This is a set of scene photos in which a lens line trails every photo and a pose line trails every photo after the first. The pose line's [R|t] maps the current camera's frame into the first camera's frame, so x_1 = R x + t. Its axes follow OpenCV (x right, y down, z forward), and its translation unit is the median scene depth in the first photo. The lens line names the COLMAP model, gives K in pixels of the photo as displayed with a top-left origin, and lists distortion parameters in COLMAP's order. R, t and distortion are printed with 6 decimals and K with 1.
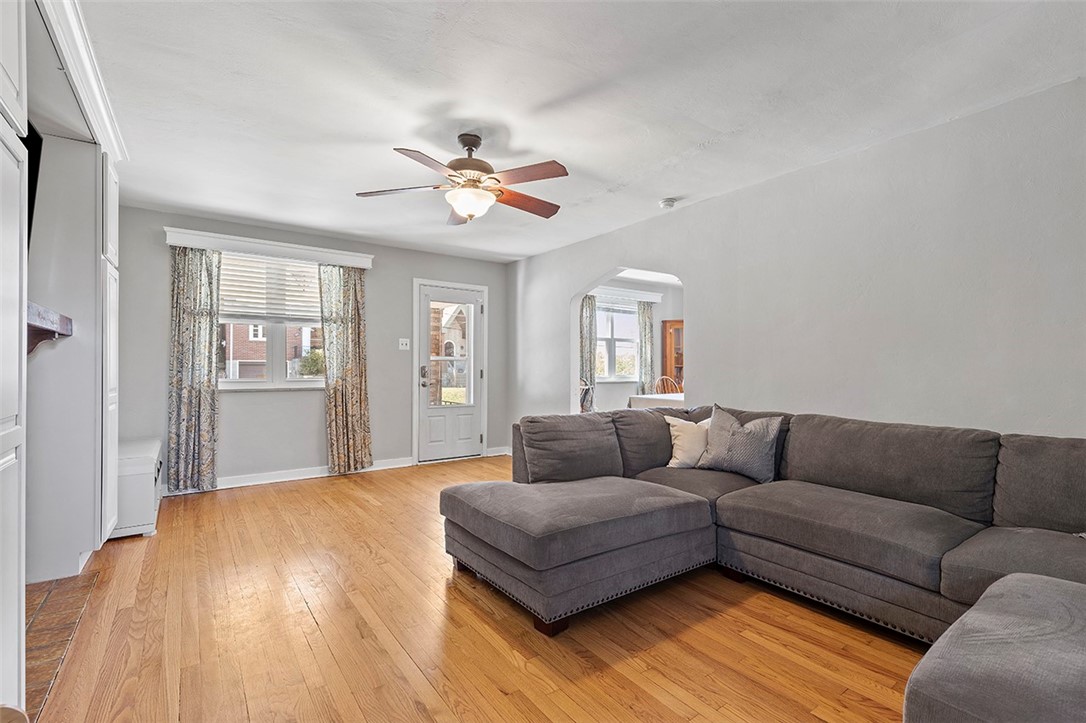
lens RADIAL K [[494.1, 0, 562.9], [0, 494.1, 366.1], [0, 0, 1]] dist [0.009959, -0.001442]
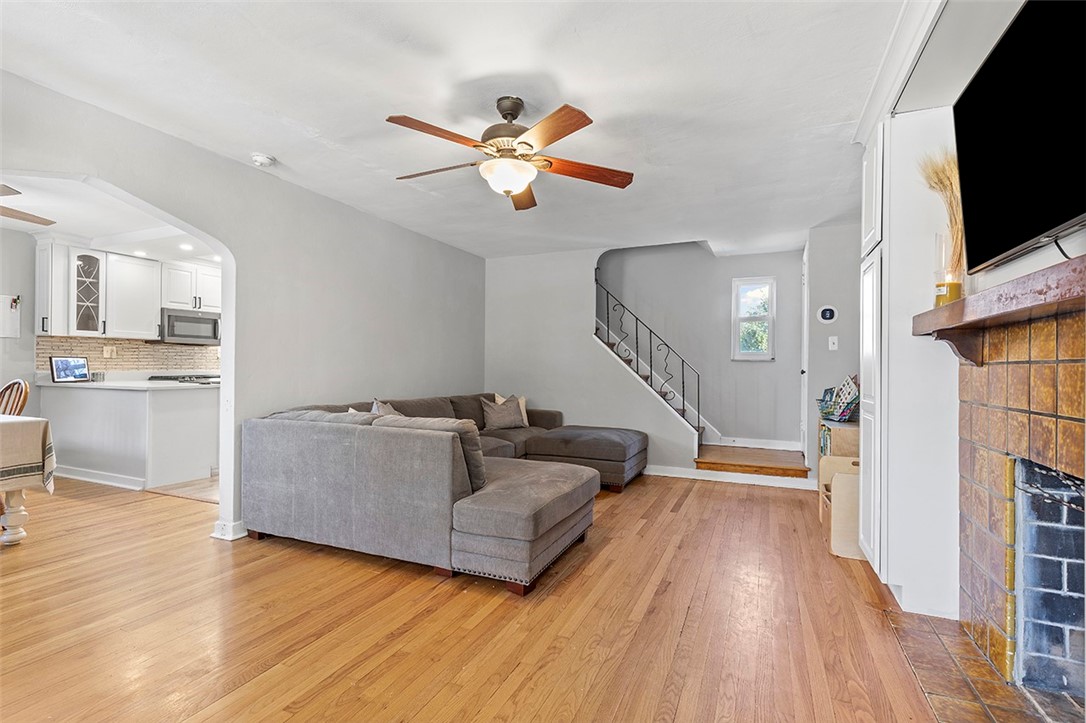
lens RADIAL K [[494.1, 0, 539.6], [0, 494.1, 366.1], [0, 0, 1]] dist [0.009959, -0.001442]
pose [[-0.473659, -0.002945, 0.880703, -0.636314], [-0.009871, 0.999949, -0.001965, 0.001890], [-0.880653, -0.009625, -0.473664, 0.890594]]
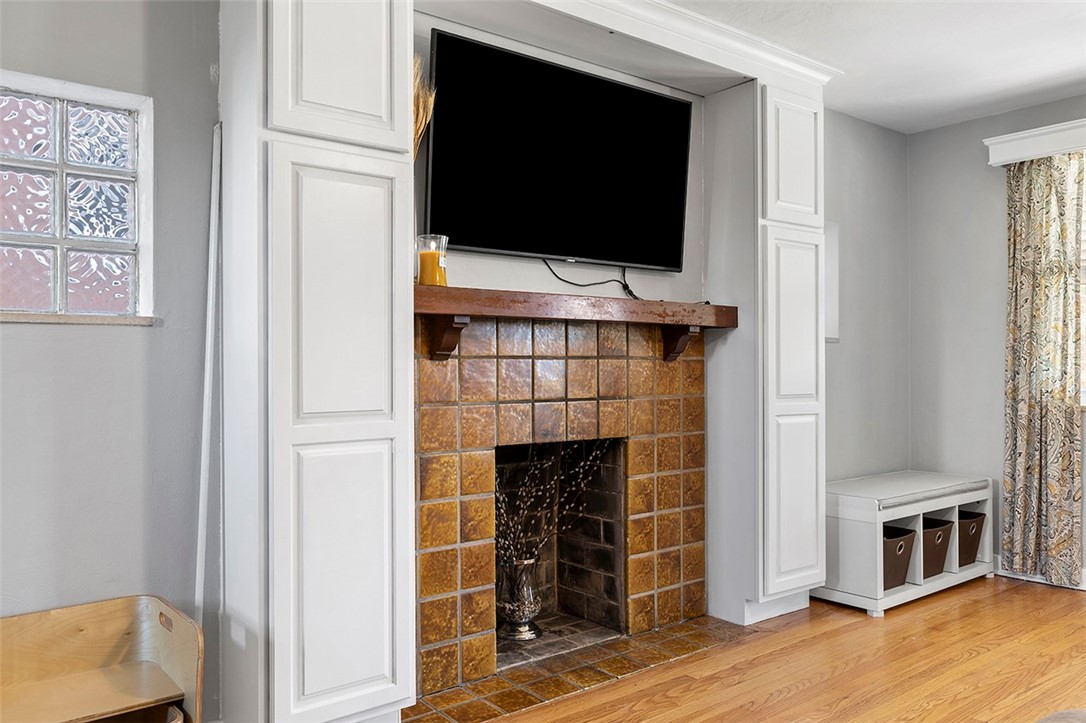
lens RADIAL K [[854.2, 0, 540.8], [0, 854.2, 357.9], [0, 0, 1]] dist [0.015161, 0.013055]
pose [[0.035810, -0.010924, -0.999299, 0.233080], [0.002488, 0.999938, -0.010842, 0.003165], [0.999356, -0.002098, 0.035835, 0.378985]]
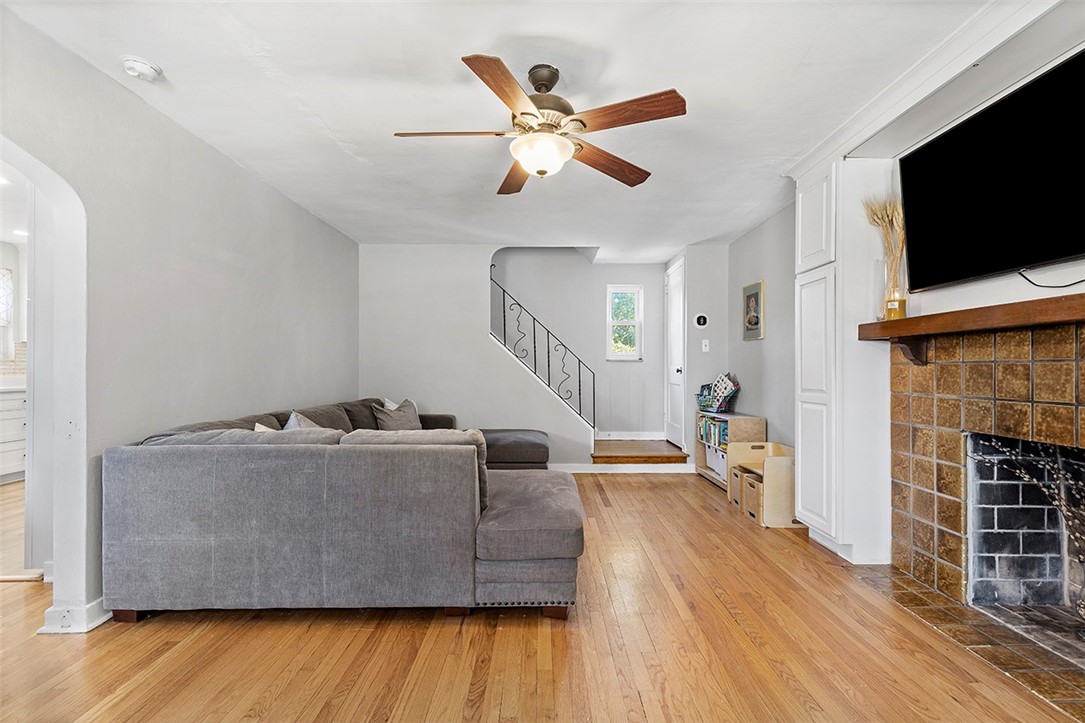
lens RADIAL K [[493.6, 0, 541.4], [0, 493.6, 368.3], [0, 0, 1]] dist [0.009959, -0.001442]
pose [[-0.792636, -0.001770, 0.609692, -0.428755], [-0.002521, 0.999997, -0.000374, 0.002726], [-0.609689, -0.001834, -0.792638, 1.057164]]
